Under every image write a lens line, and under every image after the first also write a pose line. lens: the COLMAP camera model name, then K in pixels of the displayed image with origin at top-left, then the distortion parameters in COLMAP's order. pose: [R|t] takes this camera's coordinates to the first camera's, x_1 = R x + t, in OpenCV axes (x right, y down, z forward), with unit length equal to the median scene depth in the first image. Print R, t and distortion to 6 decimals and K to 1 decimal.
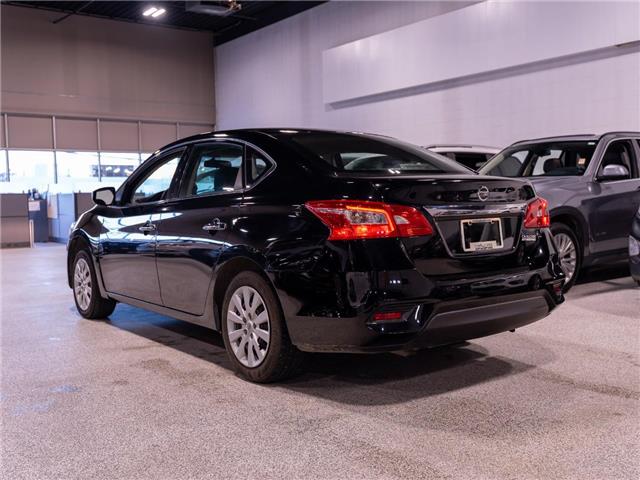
lens RADIAL K [[671.3, 0, 322.2], [0, 671.3, 255.4], [0, 0, 1]] dist [-0.004594, 0.007885]
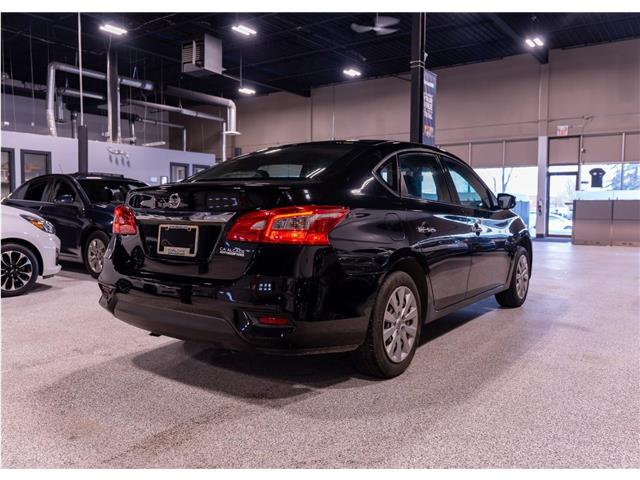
lens RADIAL K [[520.9, 0, 320.0], [0, 520.9, 240.0], [0, 0, 1]] dist [-0.006921, -0.004406]
pose [[0.308437, 0.082136, -0.947692, 1.042388], [-0.096148, 0.993855, 0.054844, -0.094622], [0.946373, 0.074203, 0.314439, 0.929442]]
